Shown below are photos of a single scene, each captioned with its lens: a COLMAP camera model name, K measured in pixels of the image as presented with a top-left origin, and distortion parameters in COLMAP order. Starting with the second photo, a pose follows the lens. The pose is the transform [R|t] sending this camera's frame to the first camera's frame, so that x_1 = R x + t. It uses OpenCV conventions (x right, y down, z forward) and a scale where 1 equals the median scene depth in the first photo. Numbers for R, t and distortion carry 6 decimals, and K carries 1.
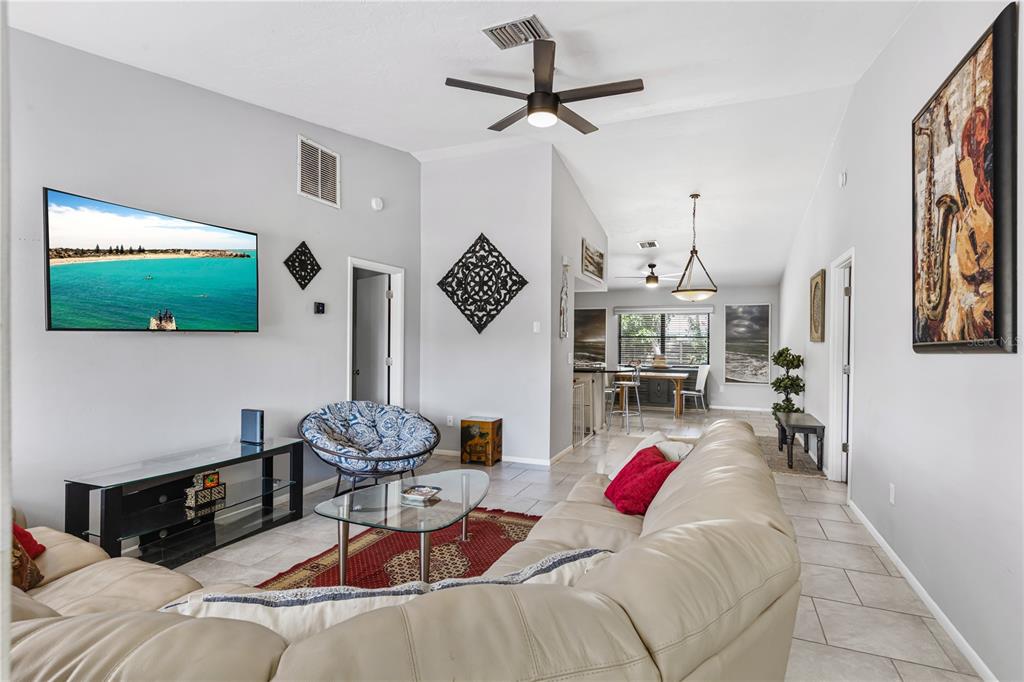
lens RADIAL K [[513.8, 0, 512.0], [0, 513.8, 341.0], [0, 0, 1]] dist [0.001517, 0.000109]
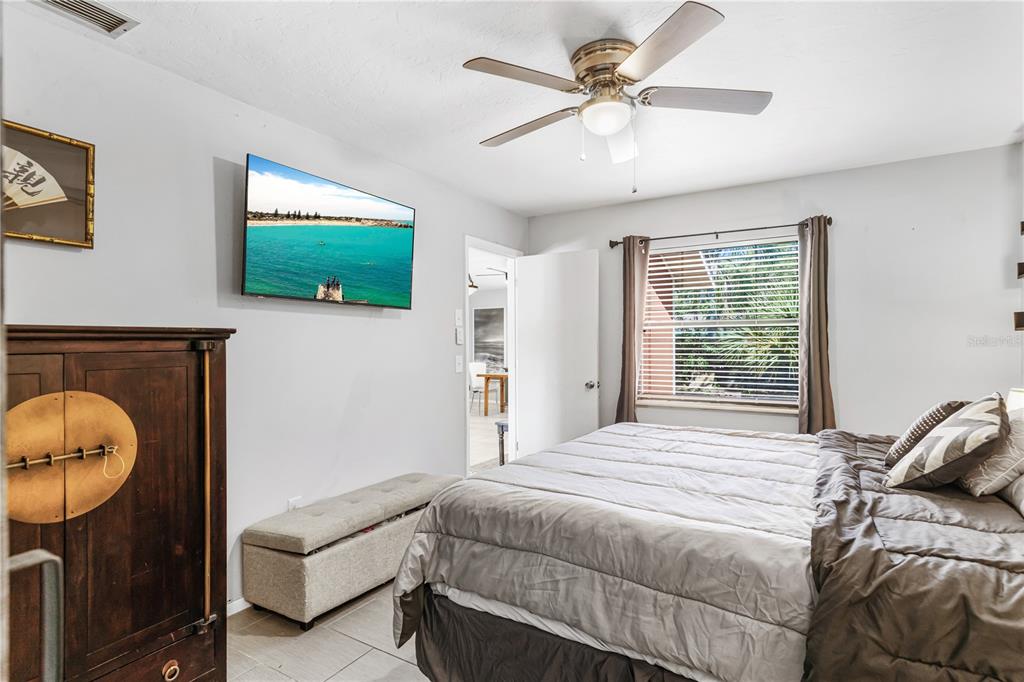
lens RADIAL K [[513.8, 0, 512.0], [0, 513.8, 341.0], [0, 0, 1]] dist [0.001517, 0.000109]
pose [[0.991412, -0.013014, -0.130128, 0.354643], [0.012086, 0.999896, -0.007915, 0.008978], [0.130218, 0.006274, 0.991466, 0.039542]]
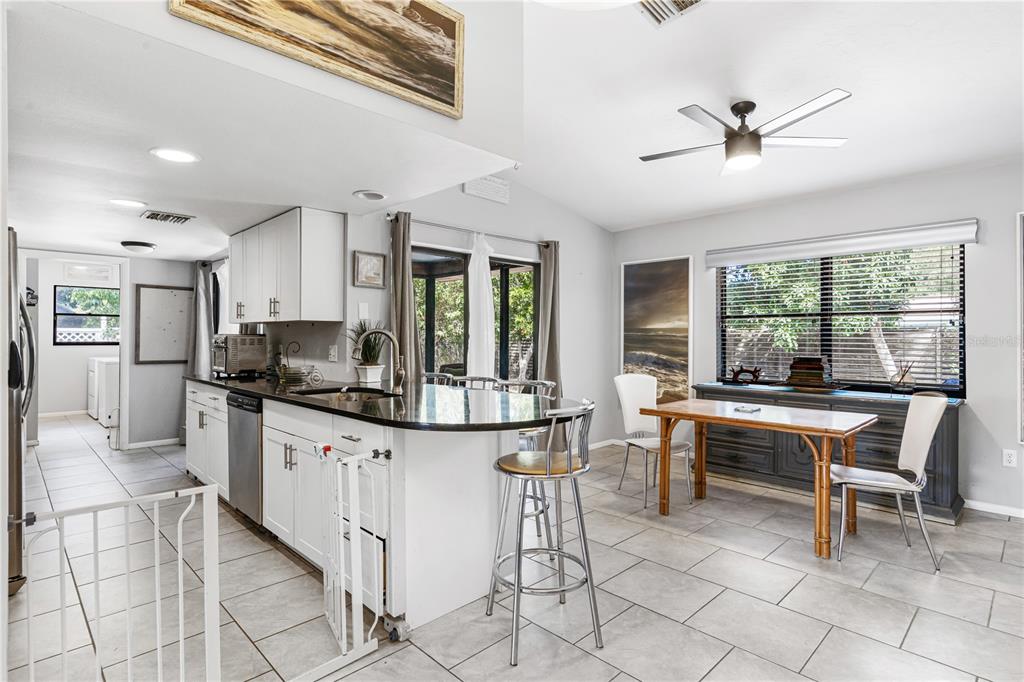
lens RADIAL K [[522.2, 0, 510.4], [0, 522.2, 336.7], [0, 0, 1]] dist [0.005160, 0.000858]
pose [[0.922000, -0.006551, -0.387134, 0.236942], [0.005389, 0.999977, -0.004085, 0.011208], [0.387152, 0.001681, 0.922015, 0.547686]]
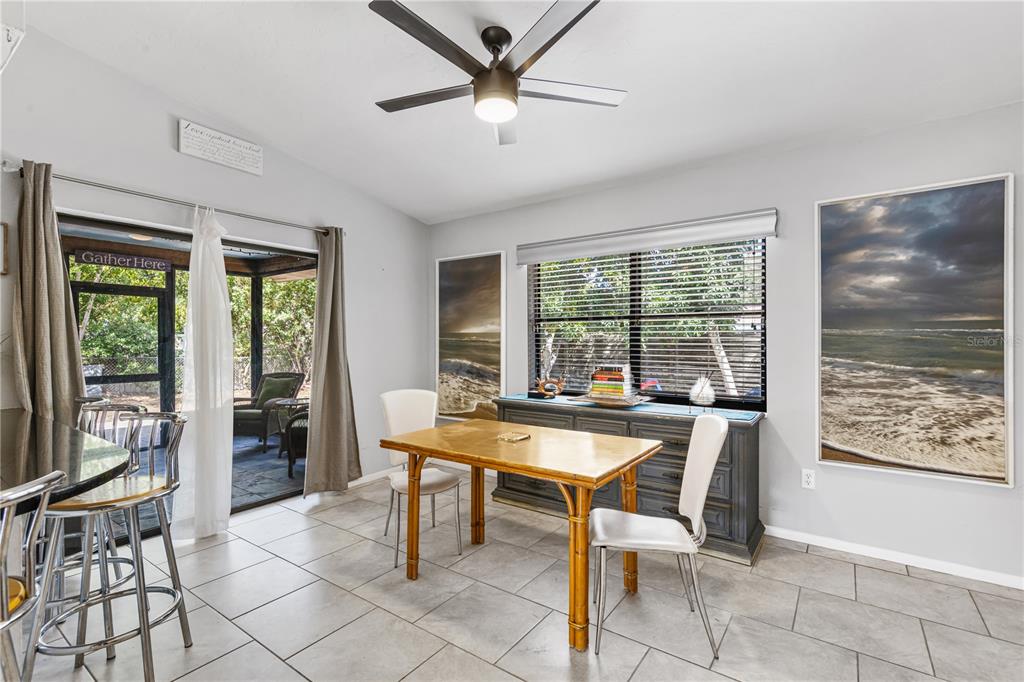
lens RADIAL K [[471.3, 0, 511.4], [0, 471.3, 343.0], [0, 0, 1]] dist [0.001894, 0.000867]
pose [[0.975488, -0.008658, -0.219882, 0.299764], [0.009328, 0.999954, 0.002010, 0.009862], [0.219855, -0.004012, 0.975524, 0.691718]]
